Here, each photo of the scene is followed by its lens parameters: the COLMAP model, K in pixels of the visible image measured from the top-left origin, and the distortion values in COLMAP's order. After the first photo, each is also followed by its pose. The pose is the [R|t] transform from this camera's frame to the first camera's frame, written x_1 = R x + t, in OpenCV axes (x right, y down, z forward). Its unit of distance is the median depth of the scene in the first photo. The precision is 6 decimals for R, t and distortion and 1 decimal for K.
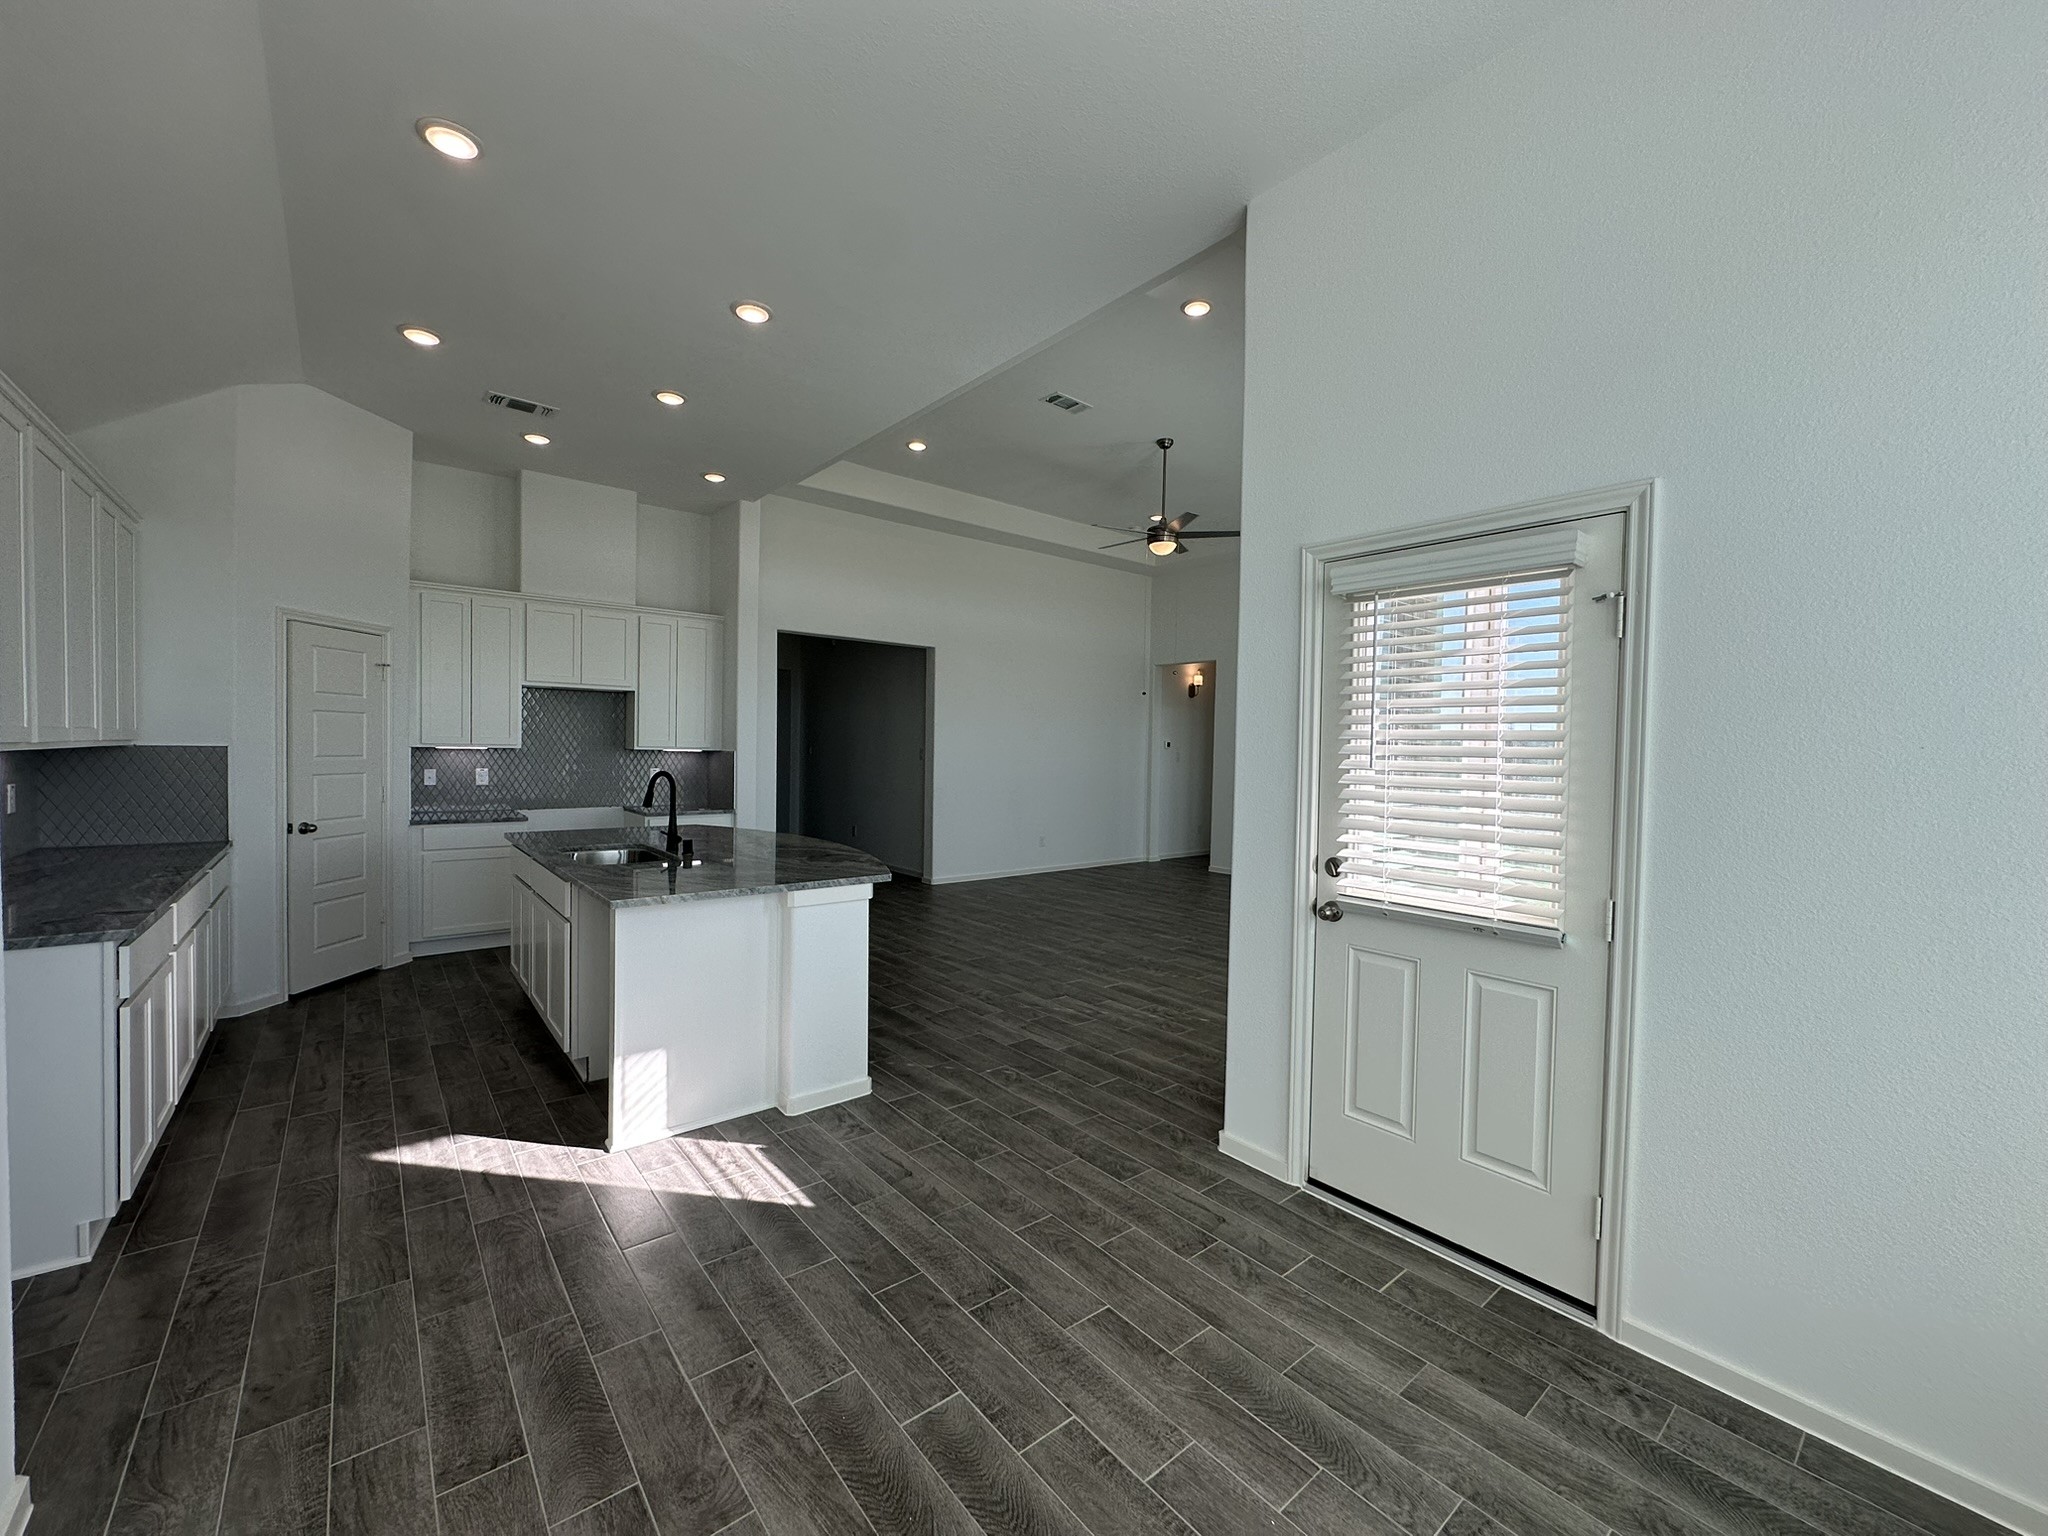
lens RADIAL K [[818.1, 0, 1029.2], [0, 818.1, 773.8], [0, 0, 1]] dist [-0.005825, 0.001486]
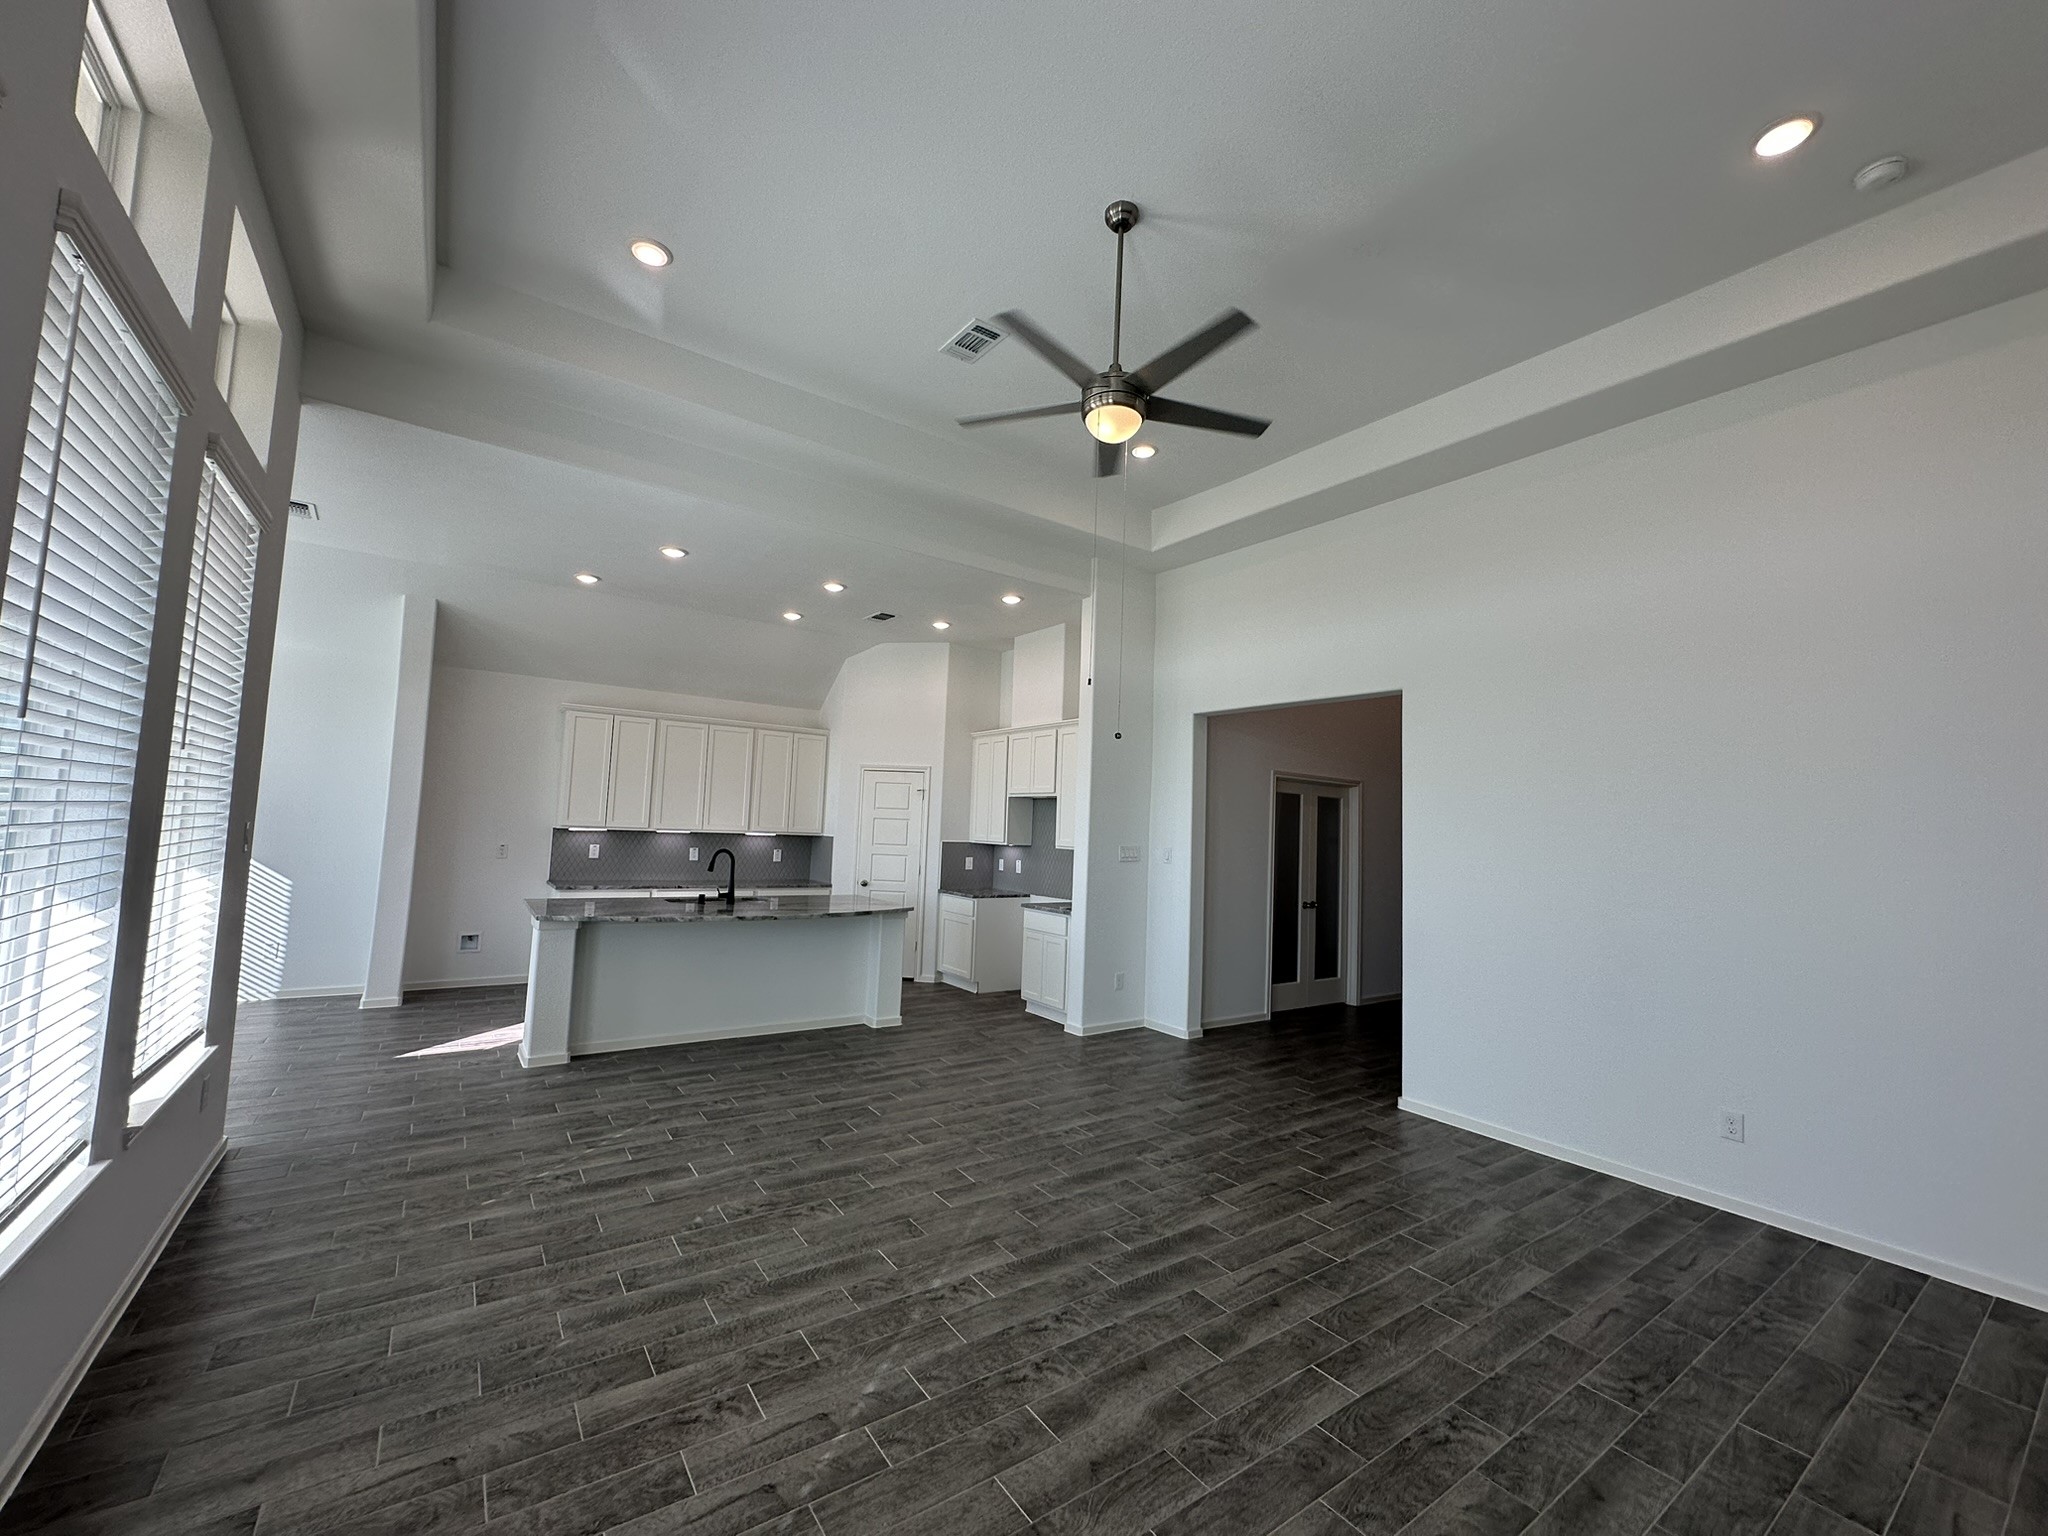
lens RADIAL K [[818.1, 0, 1015.5], [0, 818.1, 769.7], [0, 0, 1]] dist [-0.005825, 0.001486]
pose [[-0.081019, -0.091715, -0.992484, 0.622508], [-0.071355, 0.993736, -0.086006, -0.035824], [0.994155, 0.063850, -0.087056, 1.003778]]
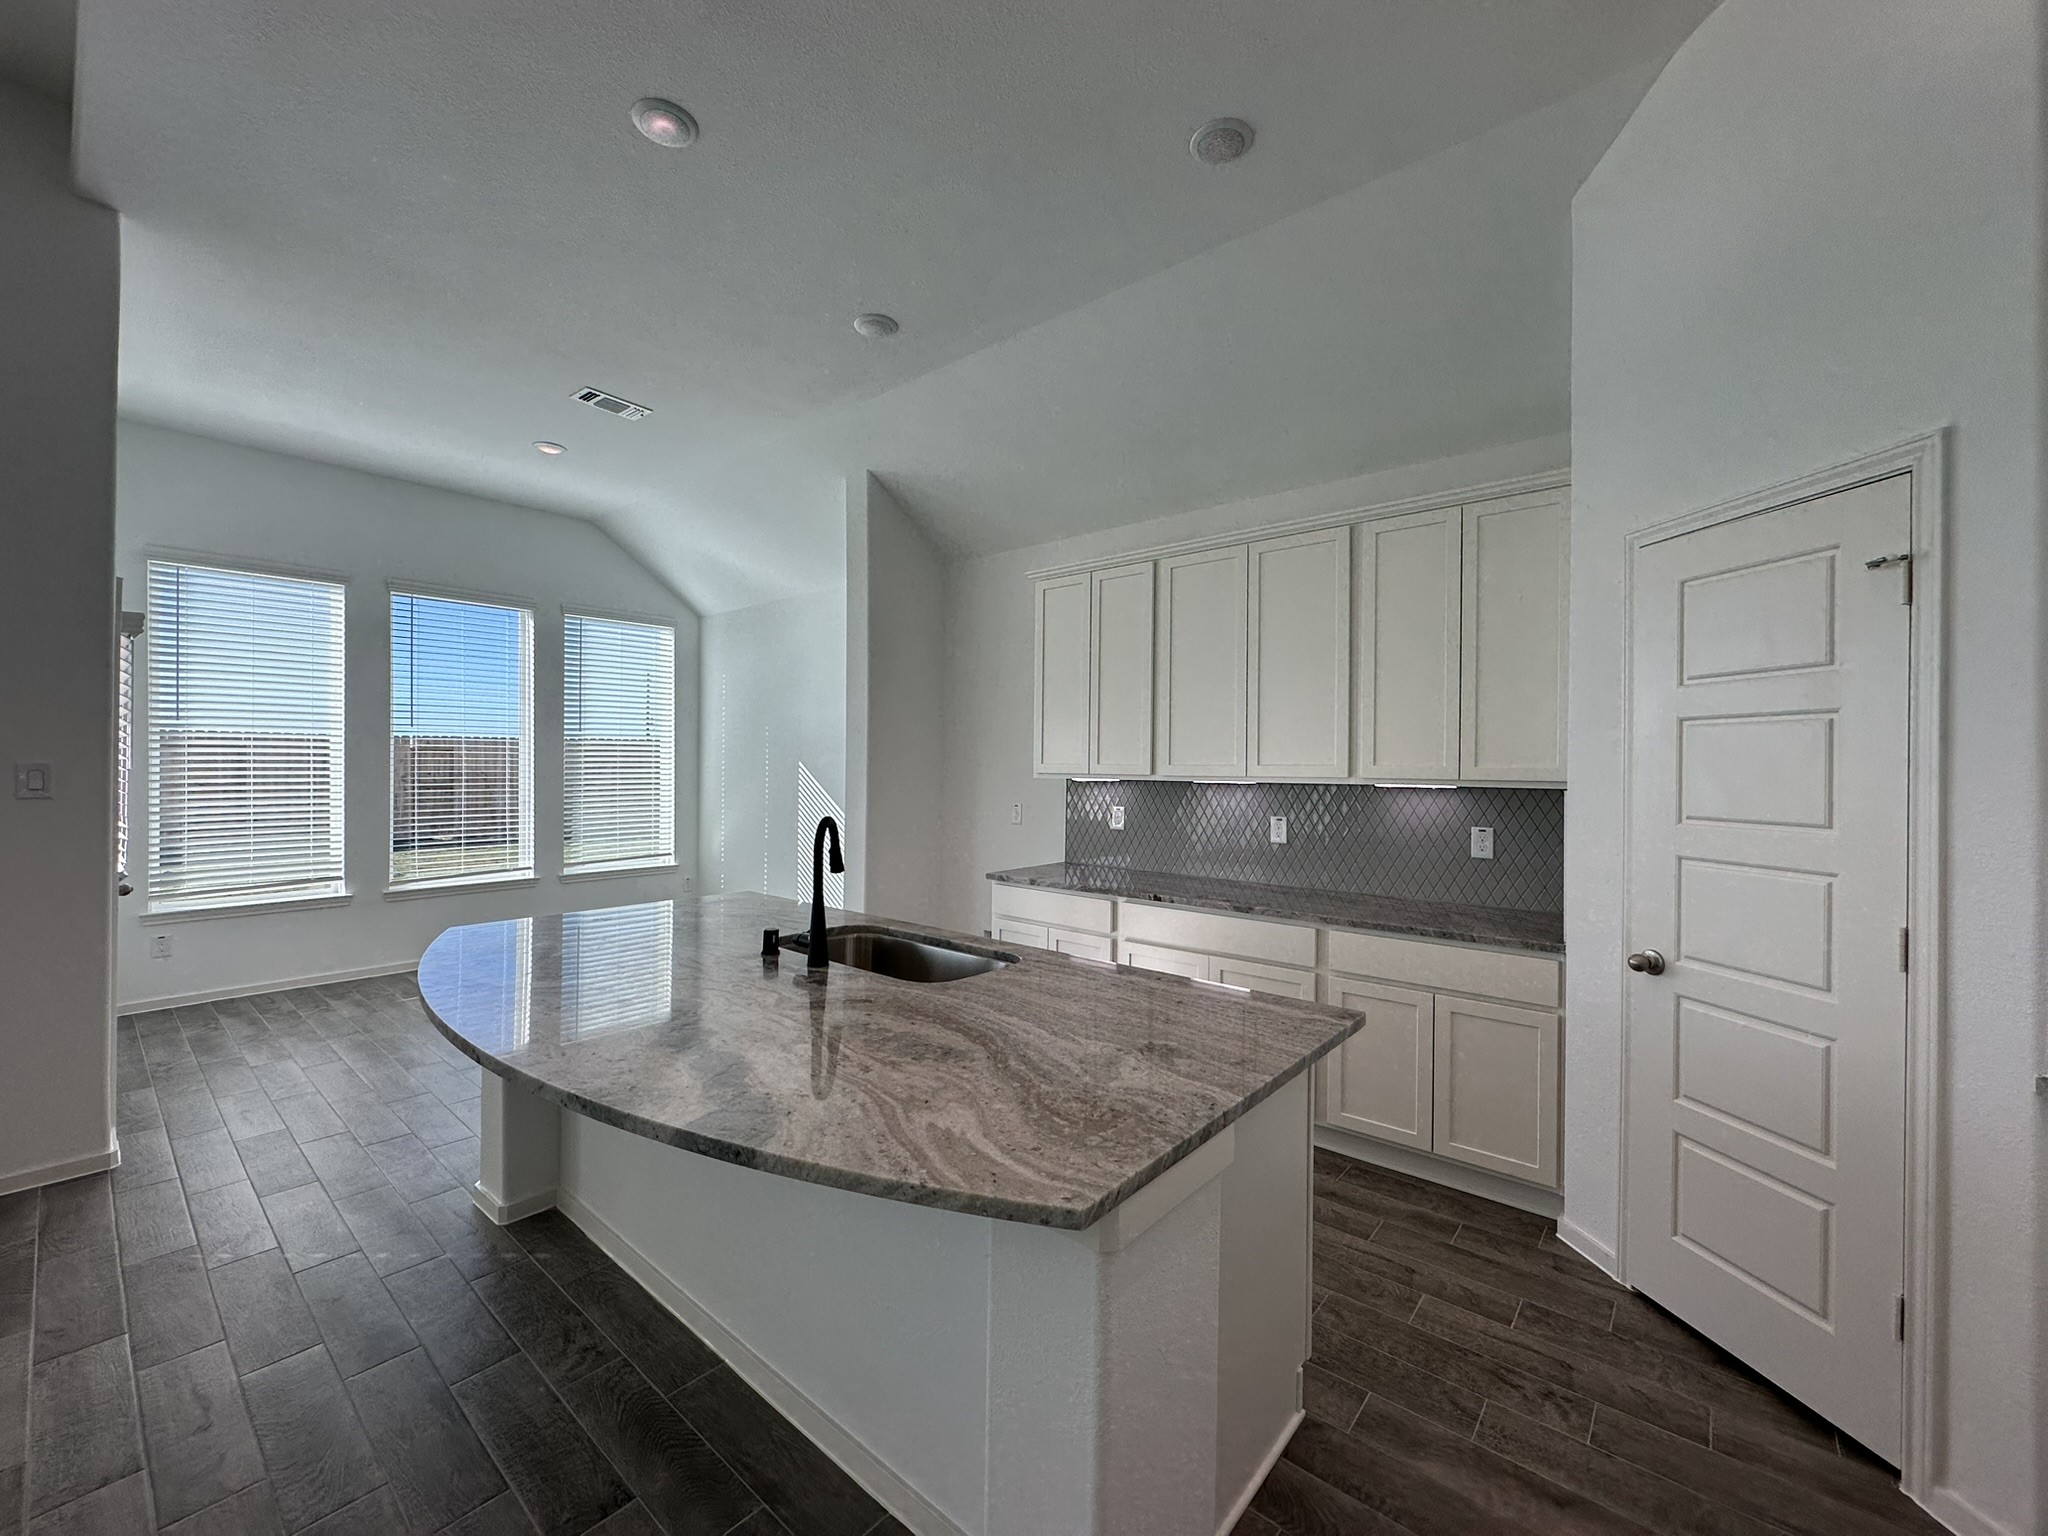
lens RADIAL K [[818.1, 0, 1019.8], [0, 818.1, 759.9], [0, 0, 1]] dist [-0.005825, 0.001486]
pose [[-0.984713, -0.019663, -0.173069, -0.251171], [-0.024213, 0.999413, 0.024218, -0.039720], [0.172492, 0.028038, -0.984612, 0.965153]]
